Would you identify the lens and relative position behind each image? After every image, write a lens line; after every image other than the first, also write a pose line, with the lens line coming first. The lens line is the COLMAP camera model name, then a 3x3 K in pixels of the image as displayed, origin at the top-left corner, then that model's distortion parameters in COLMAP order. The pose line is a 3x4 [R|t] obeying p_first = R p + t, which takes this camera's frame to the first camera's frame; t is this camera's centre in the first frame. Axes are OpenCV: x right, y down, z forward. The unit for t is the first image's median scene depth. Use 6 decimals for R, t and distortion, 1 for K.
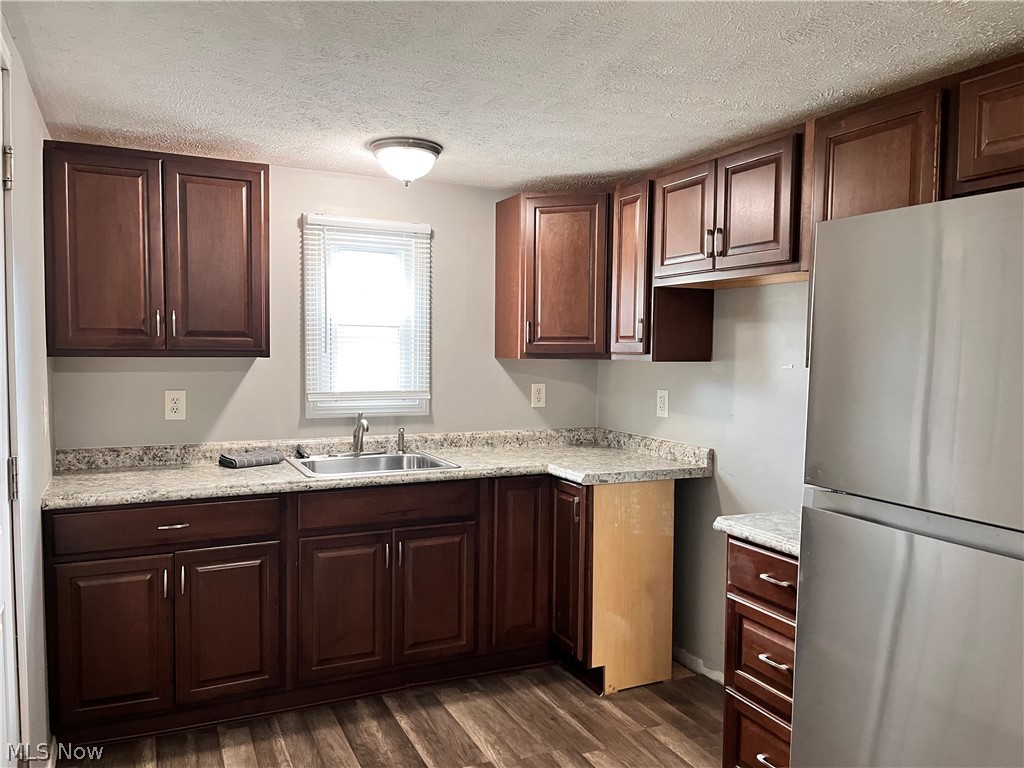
lens RADIAL K [[777.3, 0, 510.8], [0, 777.3, 388.0], [0, 0, 1]] dist [0.069267, -0.074094]
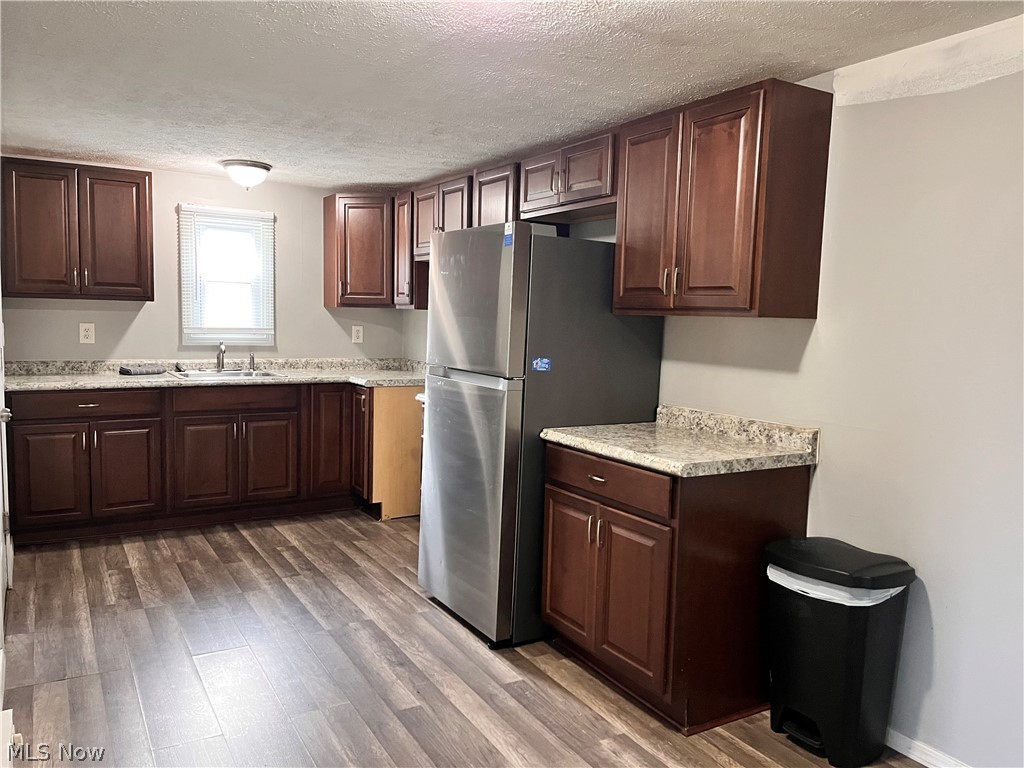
lens RADIAL K [[779.6, 0, 512.0], [0, 779.6, 384.0], [0, 0, 1]] dist [0.109358, -0.111381]
pose [[0.995000, 0.005799, 0.099704, 0.219202], [-0.009775, 0.999175, 0.039428, 0.051309], [-0.099393, -0.040205, 0.994236, -0.575641]]
